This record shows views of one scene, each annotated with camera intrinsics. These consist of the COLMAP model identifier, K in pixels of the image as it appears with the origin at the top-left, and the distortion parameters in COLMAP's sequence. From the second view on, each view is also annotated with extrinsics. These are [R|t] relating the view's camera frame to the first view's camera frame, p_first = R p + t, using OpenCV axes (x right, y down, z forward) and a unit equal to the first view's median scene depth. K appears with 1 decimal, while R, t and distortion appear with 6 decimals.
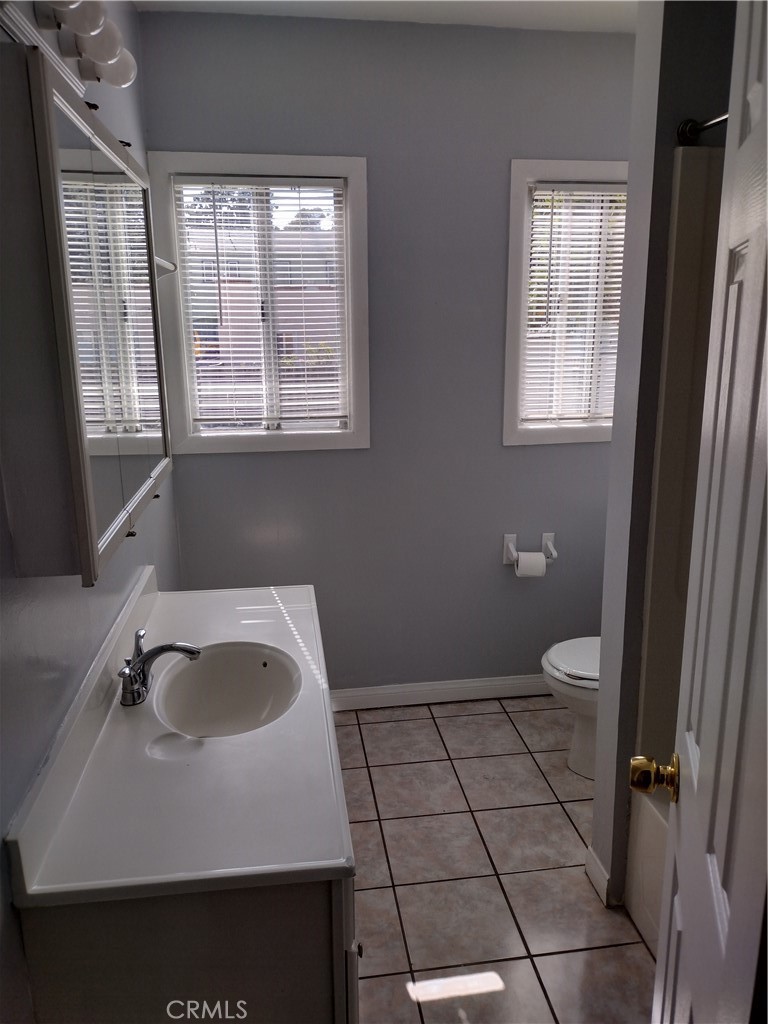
lens RADIAL K [[785.6, 0, 387.2], [0, 785.6, 514.1], [0, 0, 1]] dist [-0.025201, -0.030219]
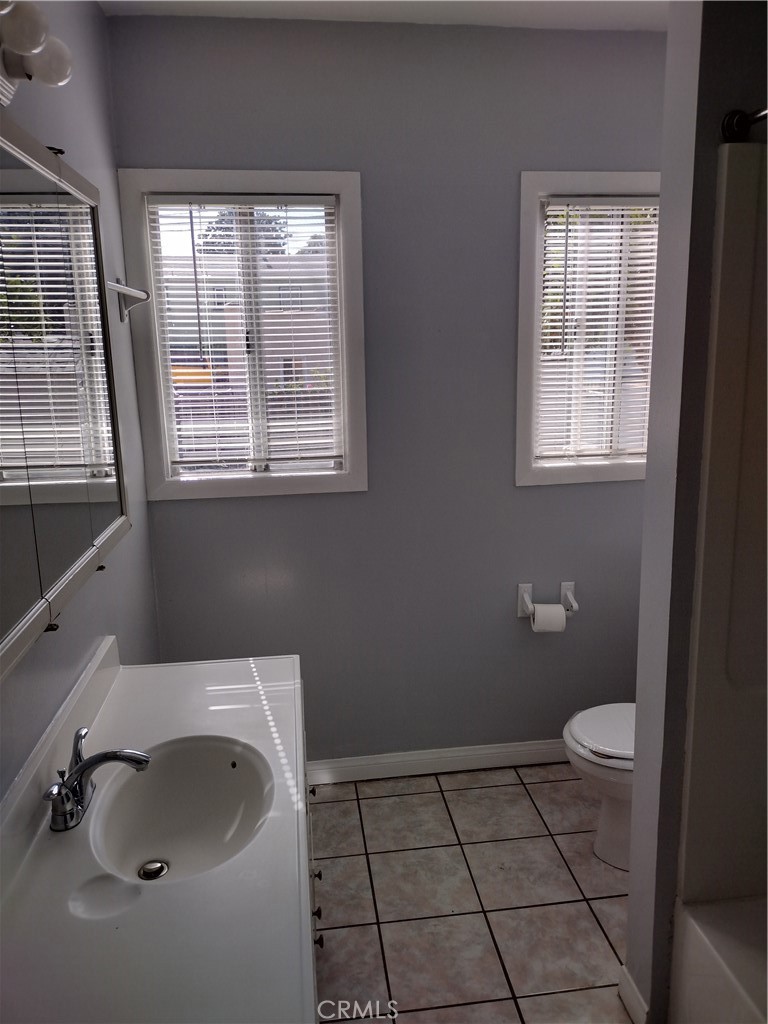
lens RADIAL K [[785.6, 0, 383.2], [0, 785.6, 507.4], [0, 0, 1]] dist [-0.025201, -0.030219]
pose [[0.999738, -0.008213, -0.021347, 0.015945], [0.007429, 0.999304, -0.036546, -0.034950], [0.021632, 0.036378, 0.999104, 0.108738]]
